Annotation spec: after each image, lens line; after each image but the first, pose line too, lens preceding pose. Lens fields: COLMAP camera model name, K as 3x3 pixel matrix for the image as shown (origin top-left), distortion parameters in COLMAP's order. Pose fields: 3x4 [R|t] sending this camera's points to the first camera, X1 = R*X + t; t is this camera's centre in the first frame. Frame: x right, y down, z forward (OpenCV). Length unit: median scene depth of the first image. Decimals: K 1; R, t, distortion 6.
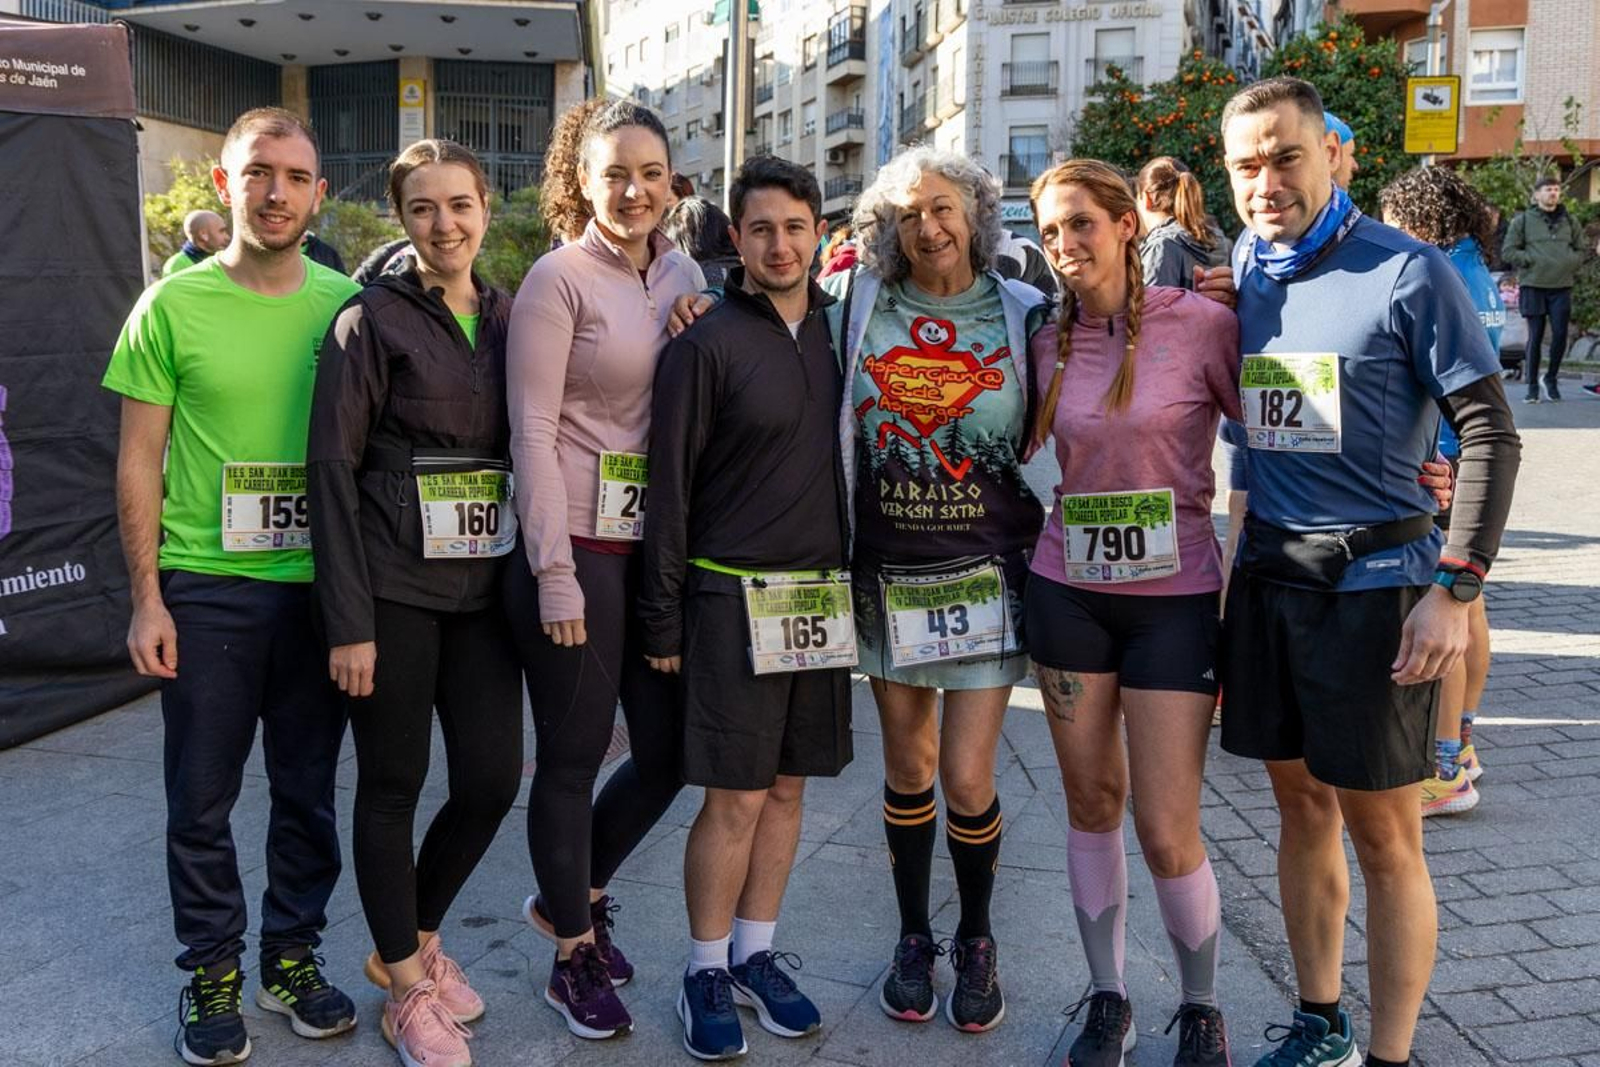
lens RADIAL K [[1418.7, 0, 800.0], [0, 1418.7, 533.5], [0, 0, 1]] dist [-0.008621, -0.005624]
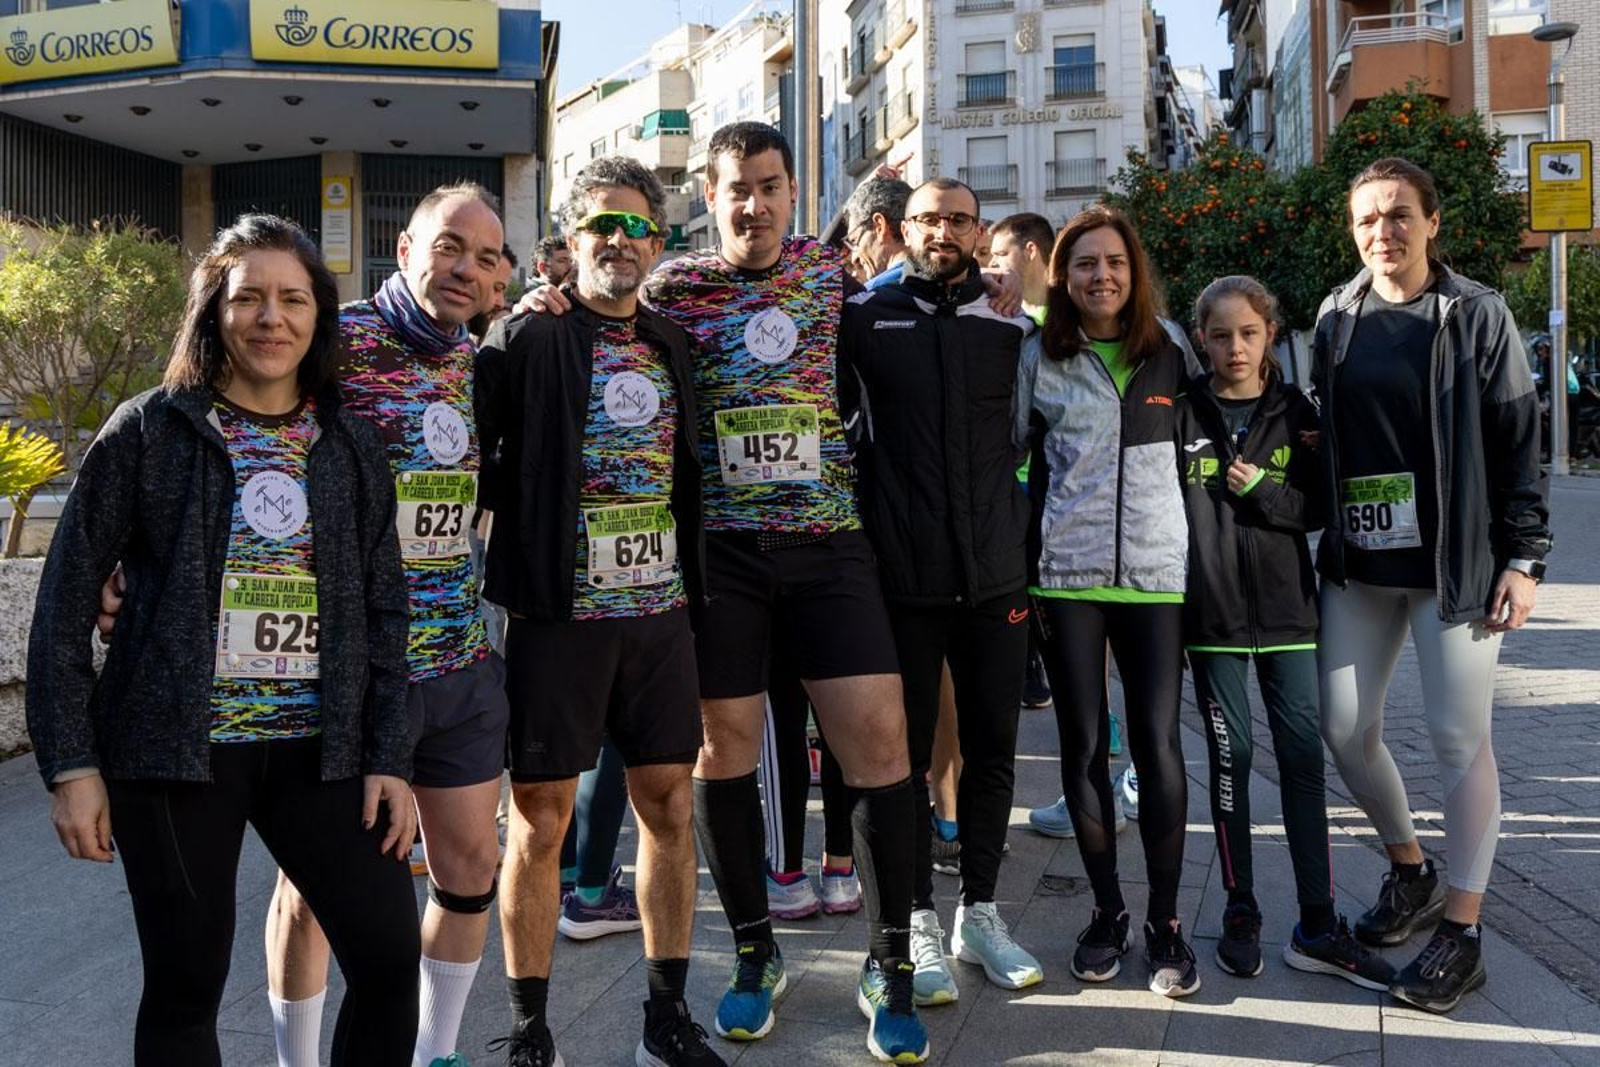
lens RADIAL K [[1418.7, 0, 800.0], [0, 1418.7, 533.5], [0, 0, 1]] dist [-0.008621, -0.005624]
pose [[0.997740, -0.029429, 0.060403, -0.049781], [0.034302, 0.996100, -0.081288, -0.024157], [-0.057776, 0.083177, 0.994859, 0.140696]]
